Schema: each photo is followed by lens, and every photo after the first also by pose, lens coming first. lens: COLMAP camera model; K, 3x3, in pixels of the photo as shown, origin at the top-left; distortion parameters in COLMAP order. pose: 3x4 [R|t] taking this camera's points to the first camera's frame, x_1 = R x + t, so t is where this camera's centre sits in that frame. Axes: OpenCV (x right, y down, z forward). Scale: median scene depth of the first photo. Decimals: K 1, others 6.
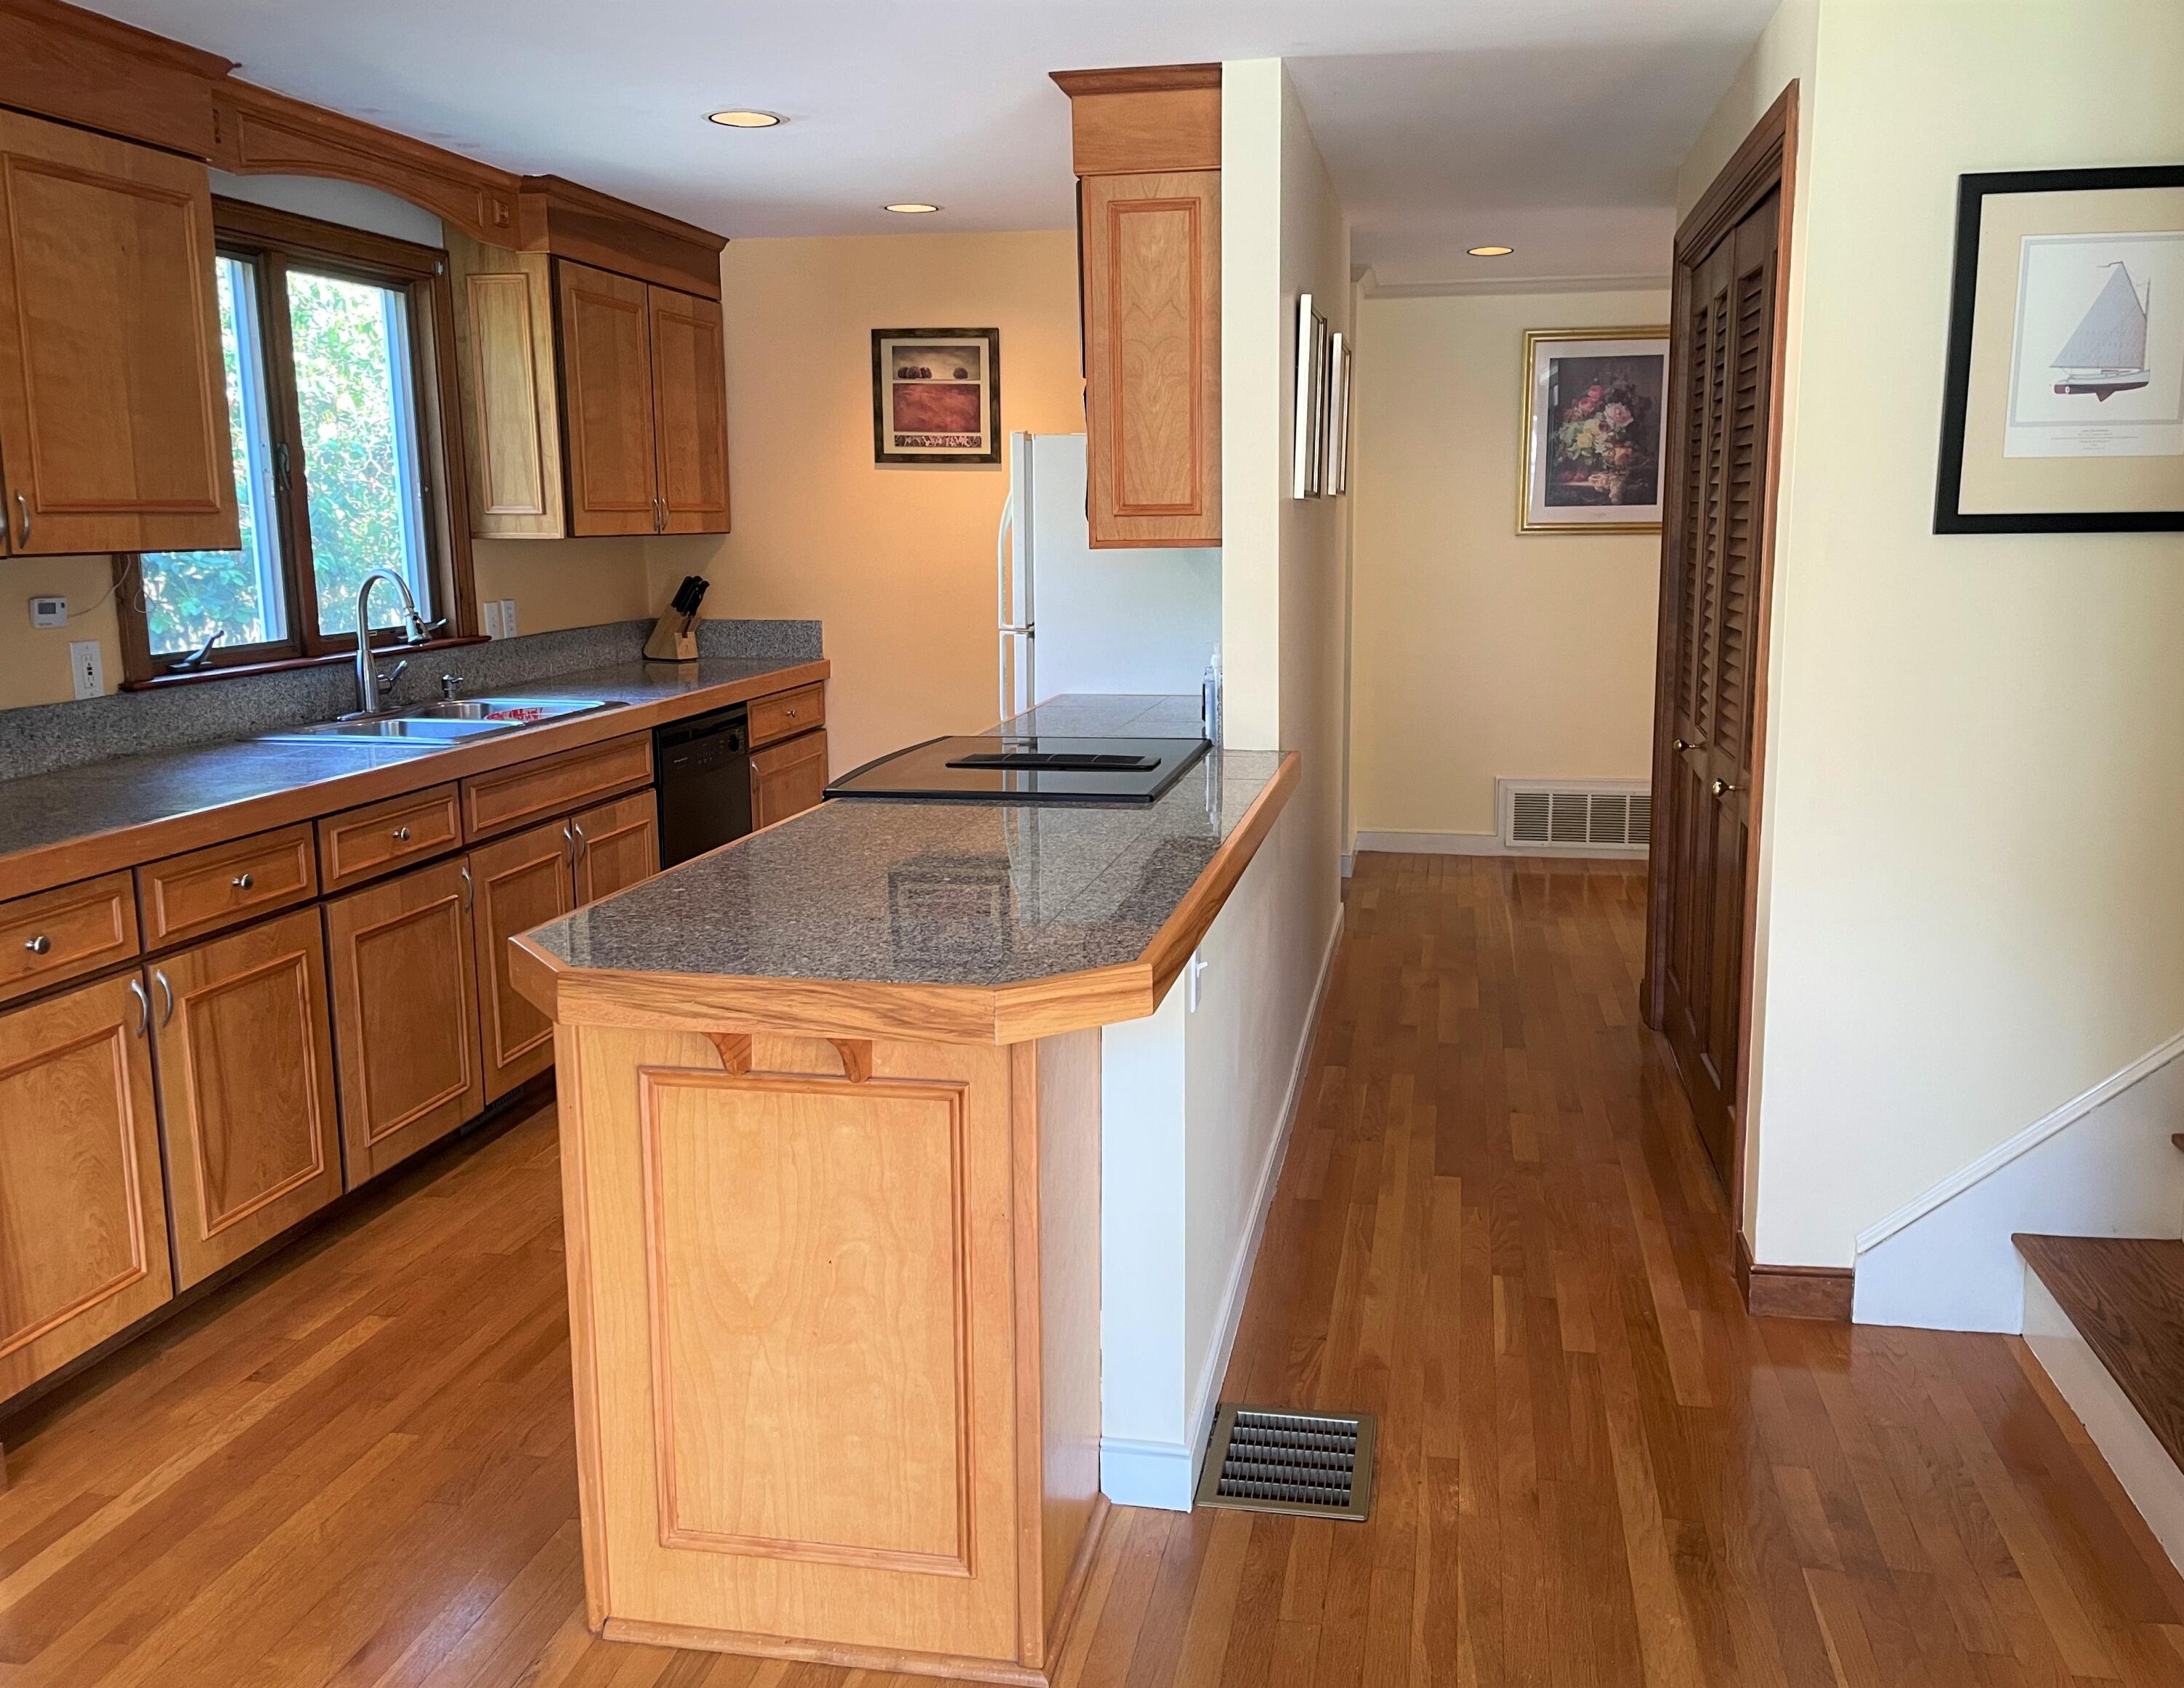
lens RADIAL K [[1751.8, 0, 1124.5], [0, 1751.8, 795.1], [0, 0, 1]] dist [0.038527, -0.017636]
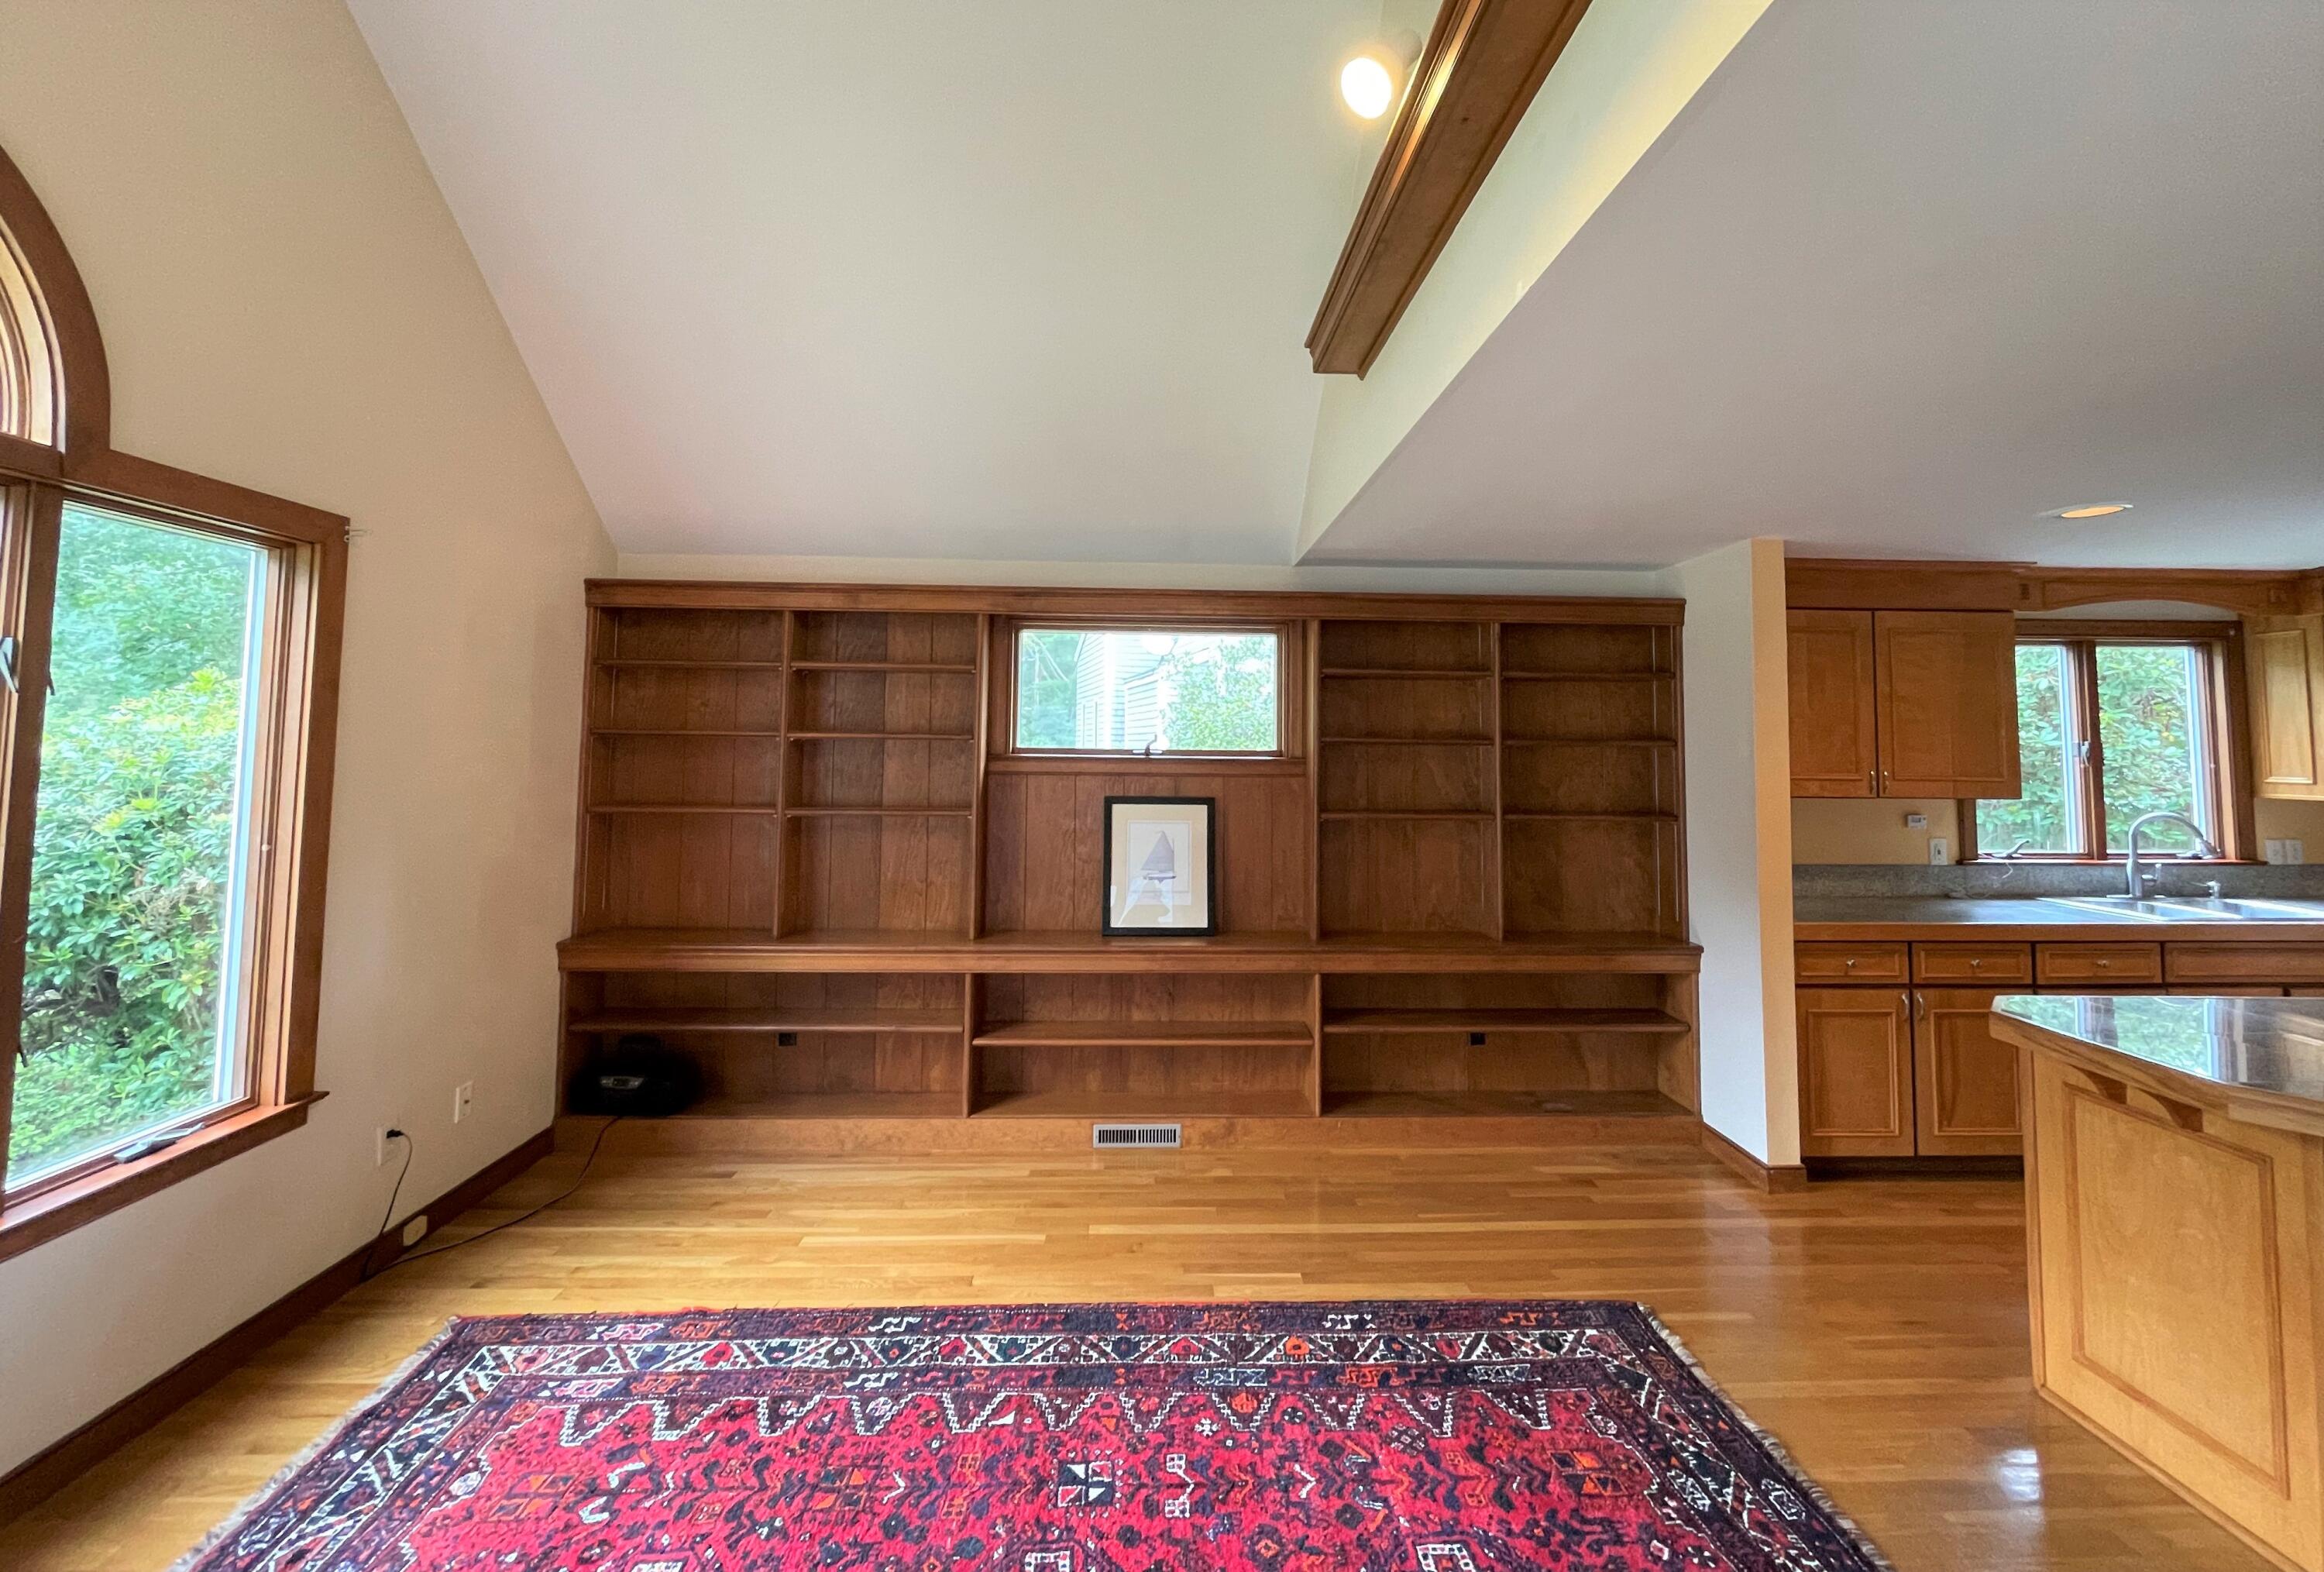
lens RADIAL K [[947.4, 0, 1184.6], [0, 947.4, 692.8], [0, 0, 1]] dist [-0.003280, -0.000139]
pose [[0.225198, -0.048190, -0.973121, 0.317512], [-0.167555, 0.981980, -0.087404, -0.007791], [0.959797, 0.182735, 0.213065, -0.132773]]
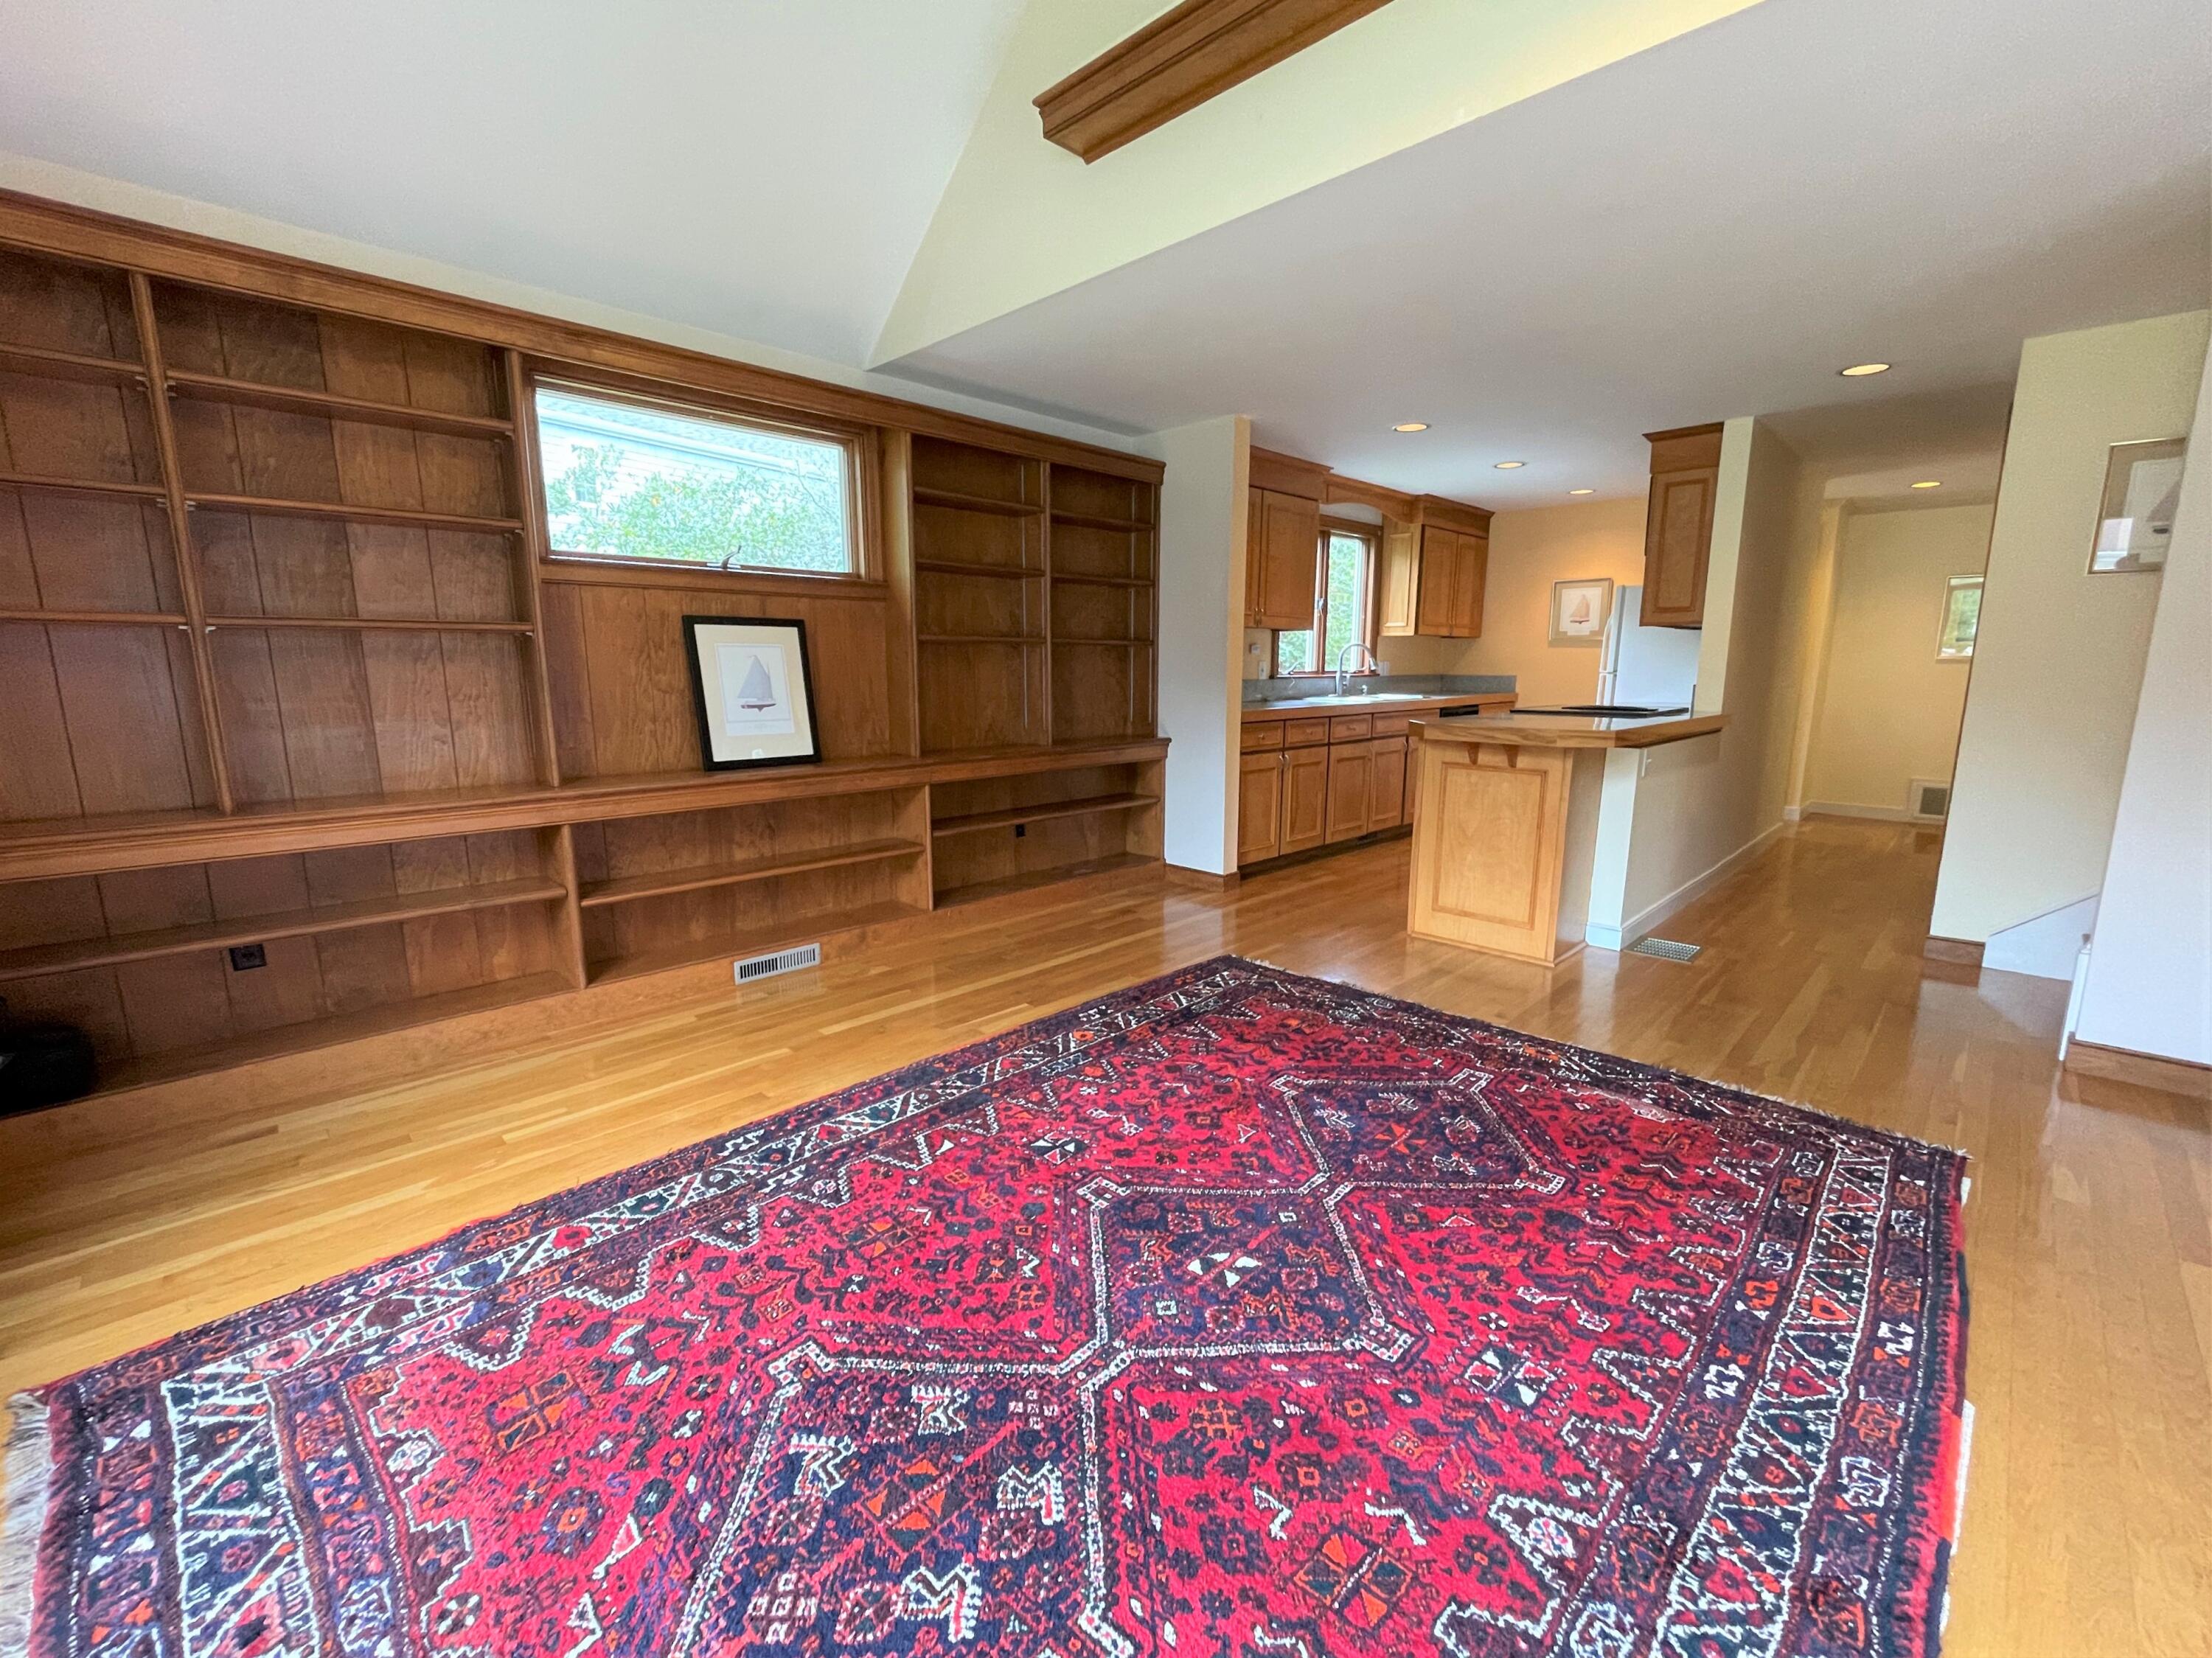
lens RADIAL K [[907.4, 0, 1106.4], [0, 907.4, 826.4], [0, 0, 1]] dist [-0.001006, -0.000496]
pose [[0.826967, 0.108825, -0.551619, 0.097160], [-0.097516, 0.993982, 0.049903, 0.150850], [0.553730, 0.012523, 0.832602, -0.478537]]
